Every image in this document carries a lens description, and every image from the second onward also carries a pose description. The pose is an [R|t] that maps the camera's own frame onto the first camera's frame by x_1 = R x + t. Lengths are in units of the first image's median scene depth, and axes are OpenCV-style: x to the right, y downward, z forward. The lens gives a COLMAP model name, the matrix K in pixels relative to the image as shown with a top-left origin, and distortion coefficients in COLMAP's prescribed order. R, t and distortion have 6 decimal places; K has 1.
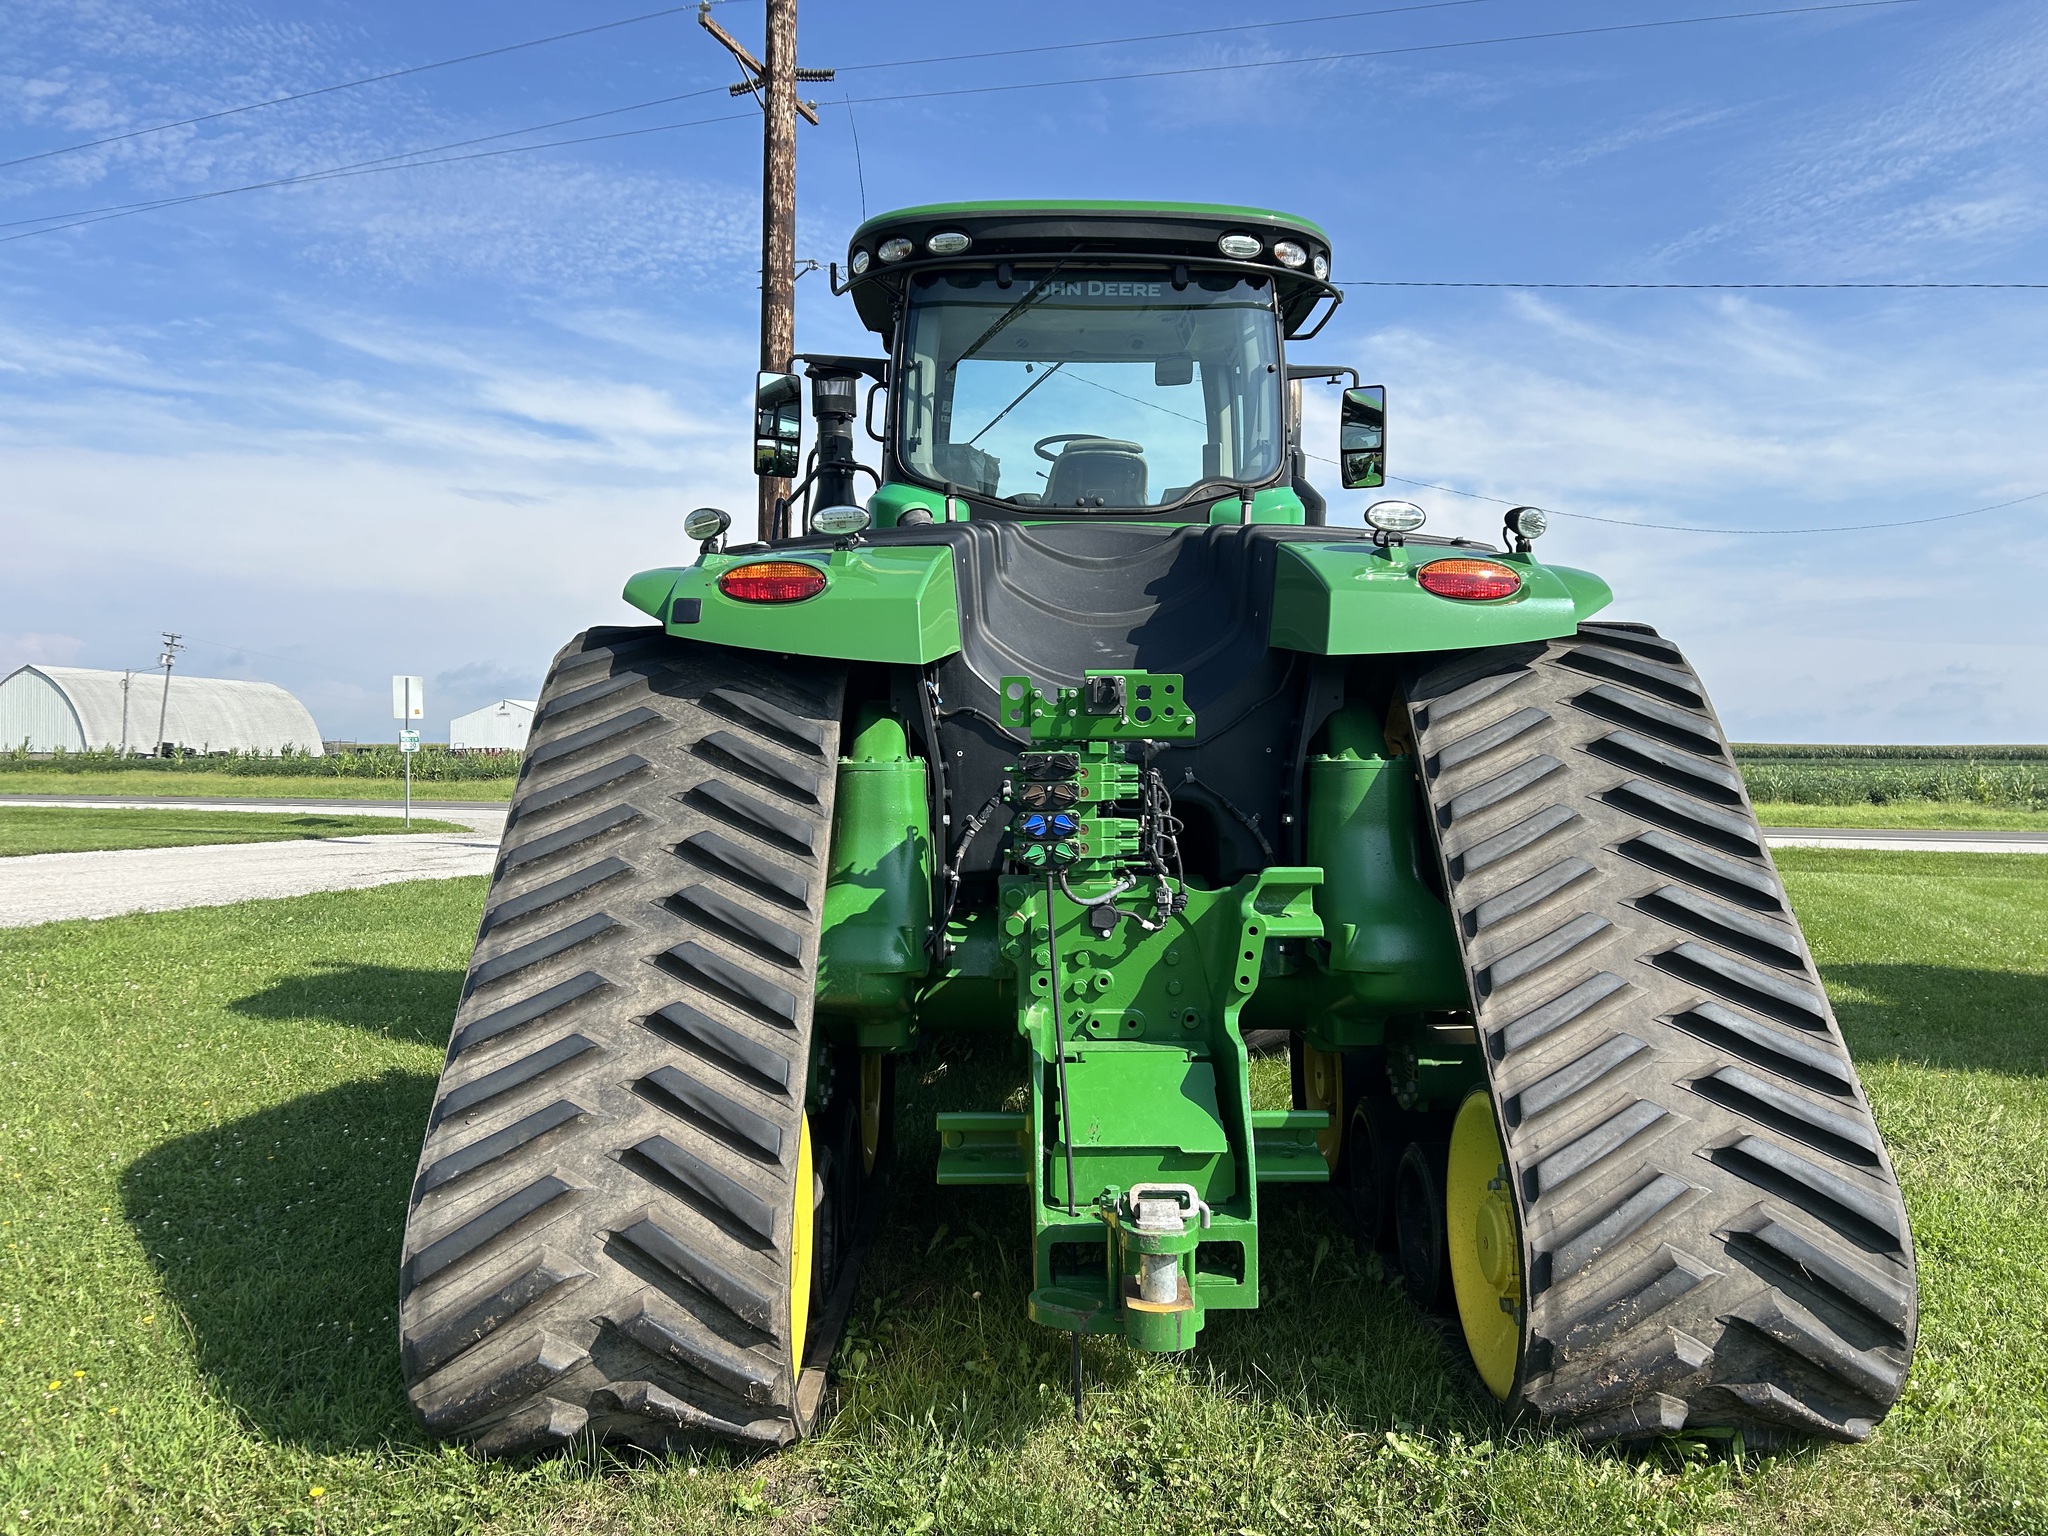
lens RADIAL K [[1561.1, 0, 1016.4], [0, 1561.1, 758.2], [0, 0, 1]] dist [0.041164, -0.048812]
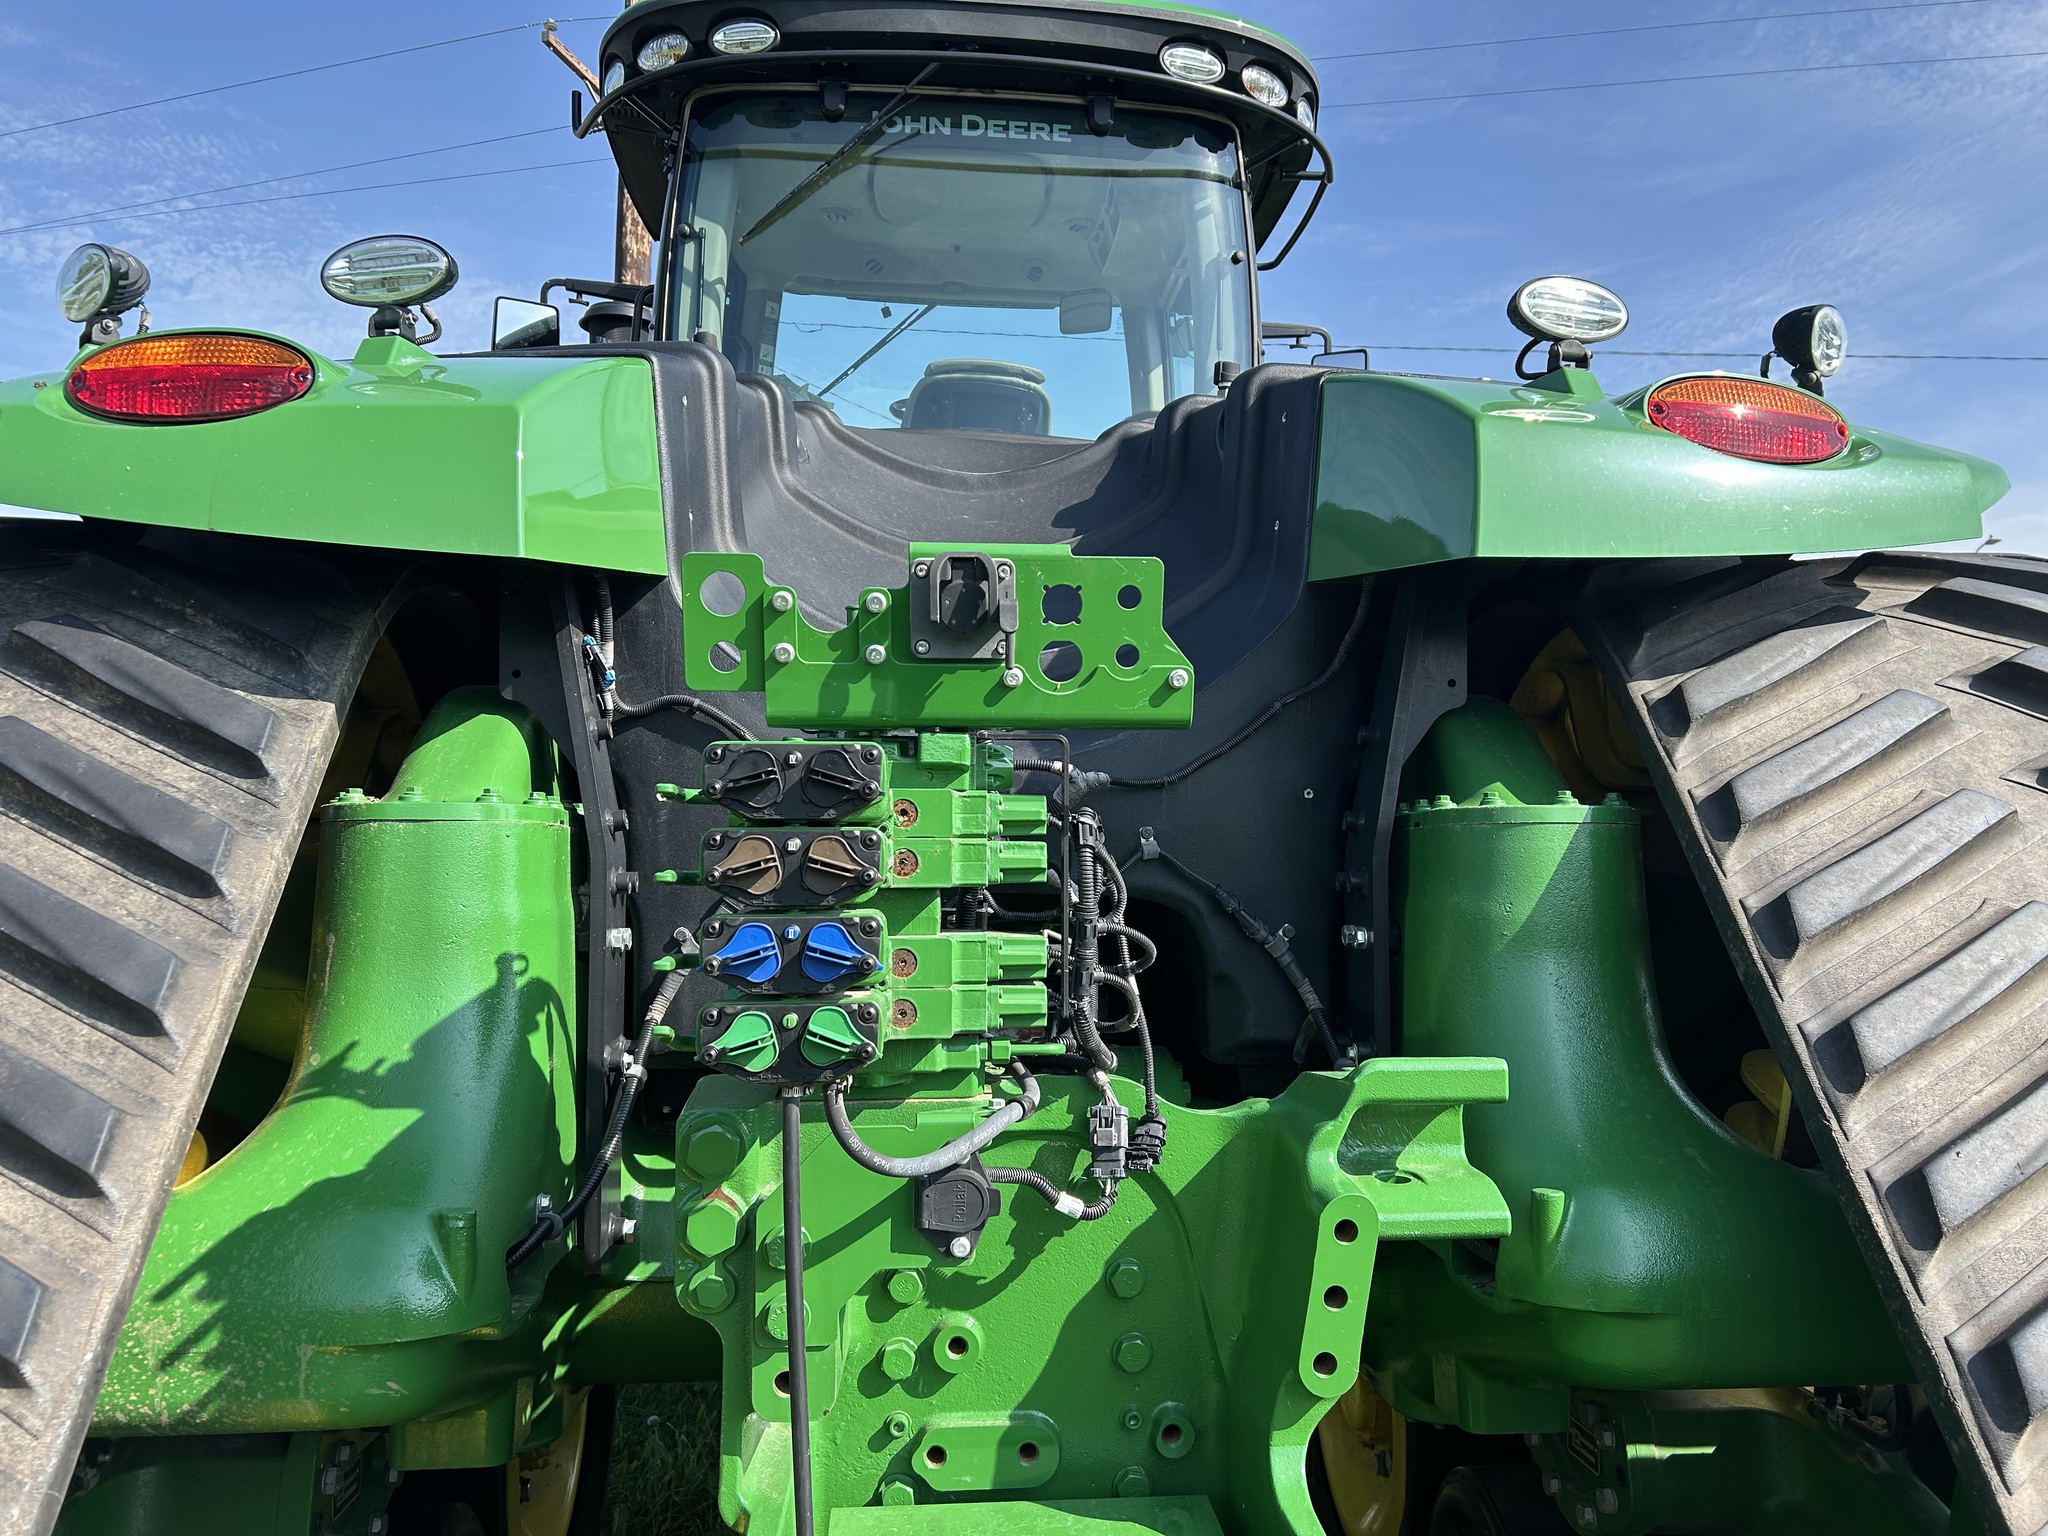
lens RADIAL K [[1561.1, 0, 1047.7], [0, 1561.1, 752.7], [0, 0, 1]] dist [0.041164, -0.048812]
pose [[0.996798, 0.009906, 0.079348, 0.045197], [-0.003537, 0.996788, -0.080010, 0.023791], [-0.079886, 0.079473, 0.993631, 0.585516]]
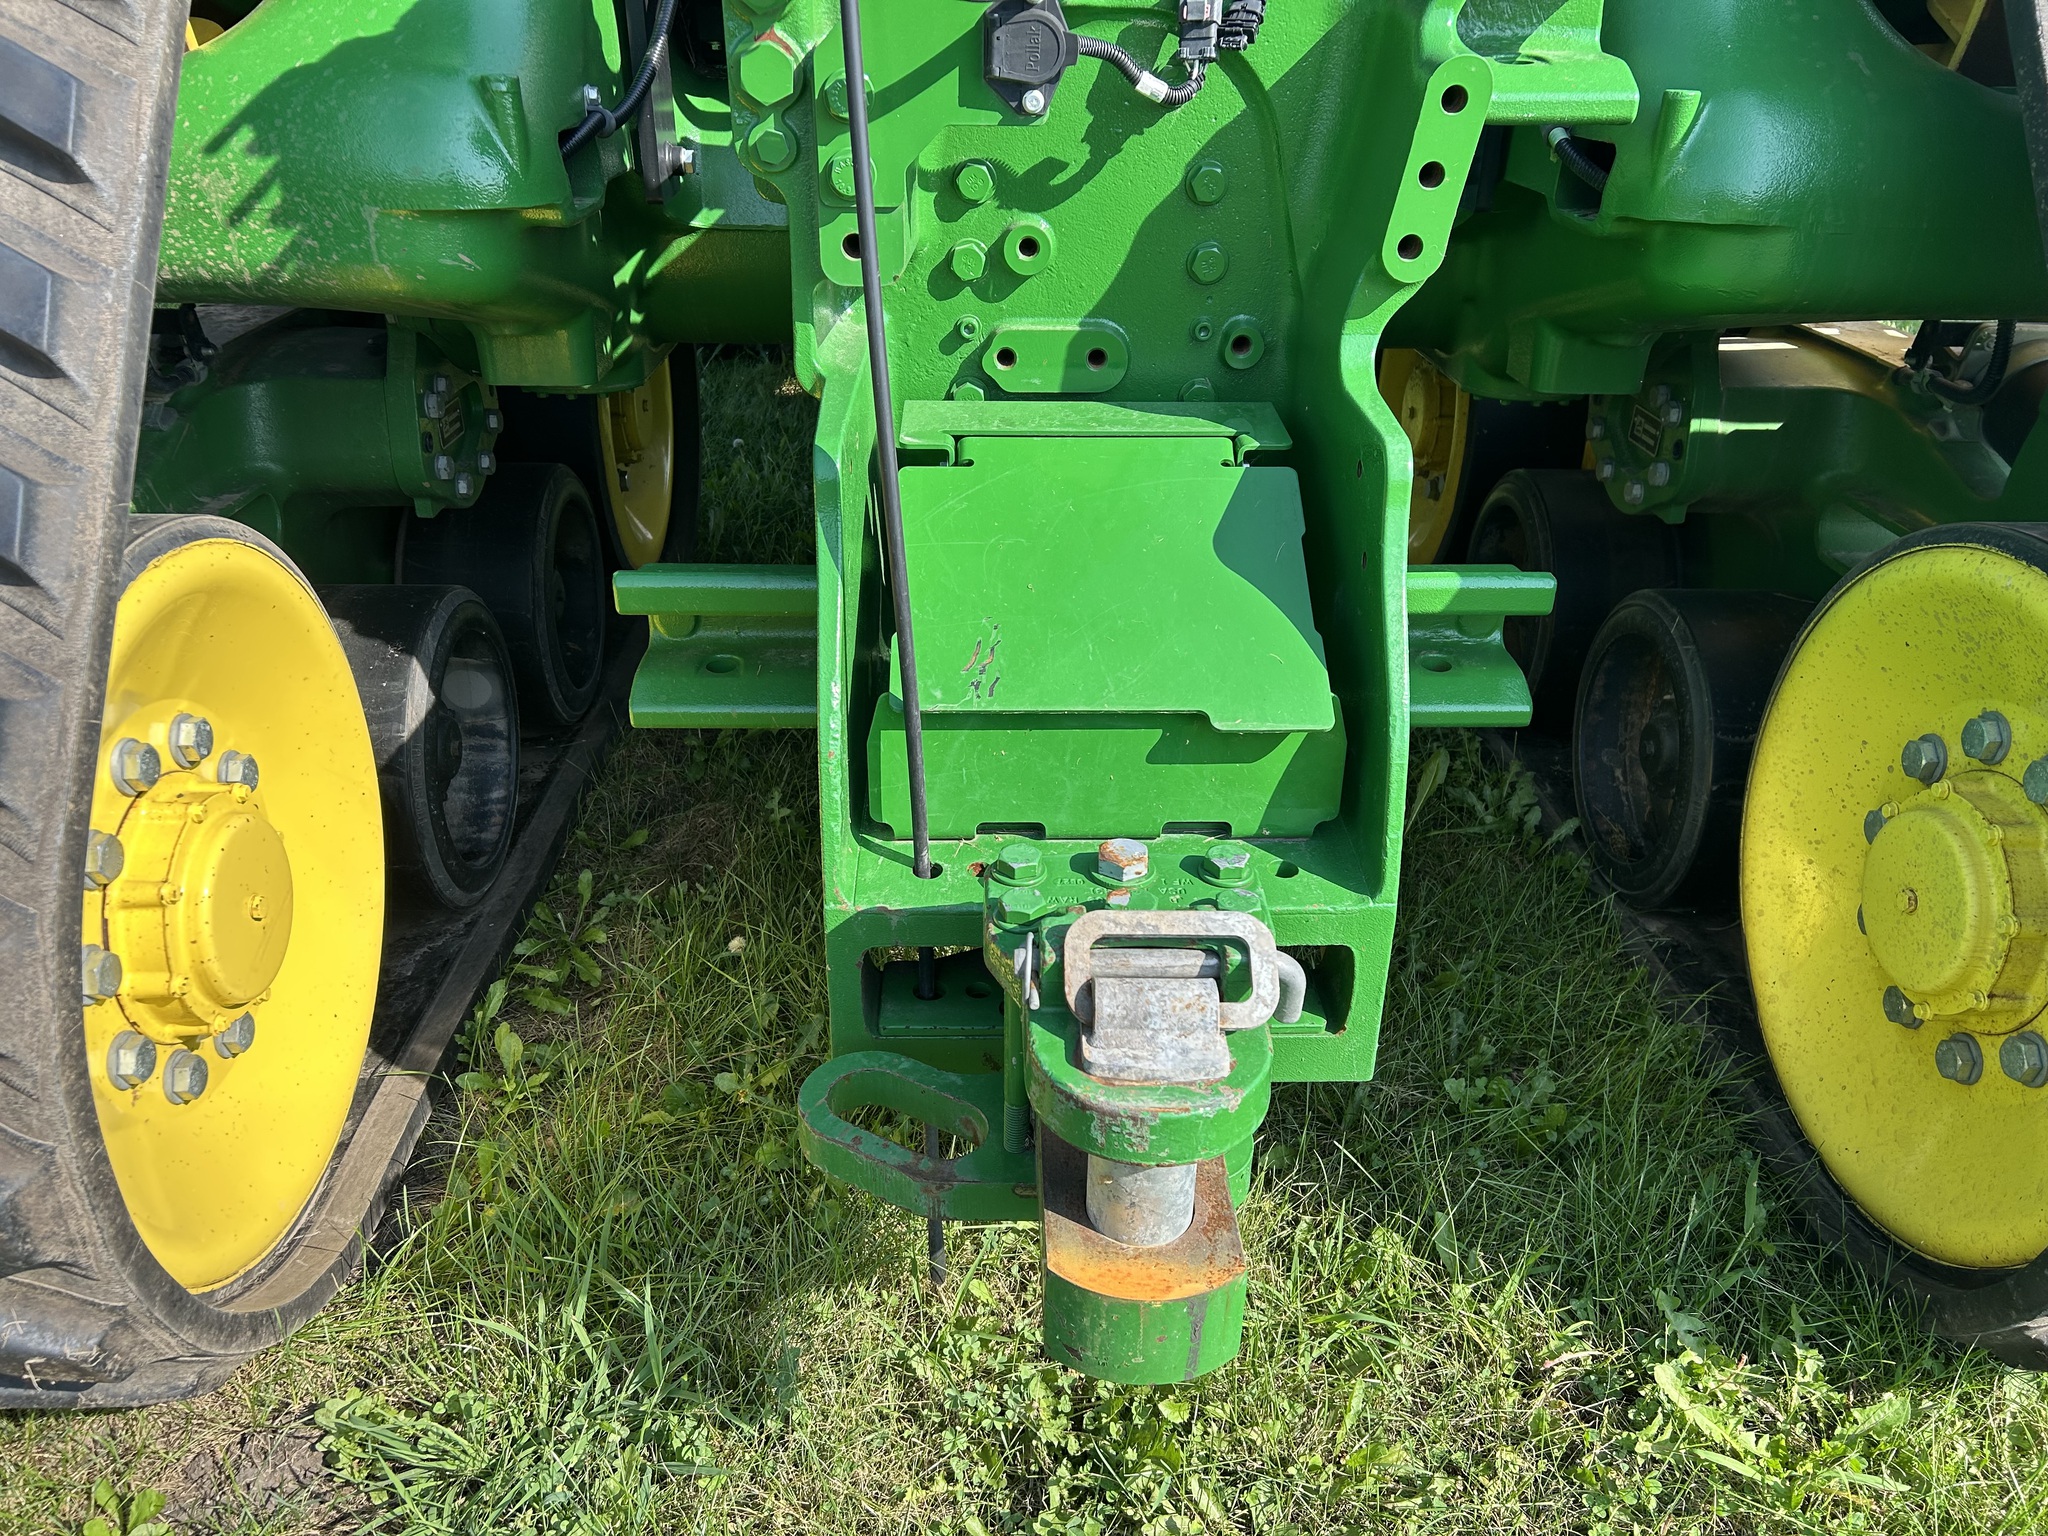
lens RADIAL K [[1561.1, 0, 1024.1], [0, 1561.1, 778.2], [0, 0, 1]] dist [0.041164, -0.048812]
pose [[0.999647, 0.007026, 0.025605, 0.045351], [-0.017818, 0.892485, 0.450726, 0.085040], [-0.019685, -0.451023, 0.892295, 0.590335]]
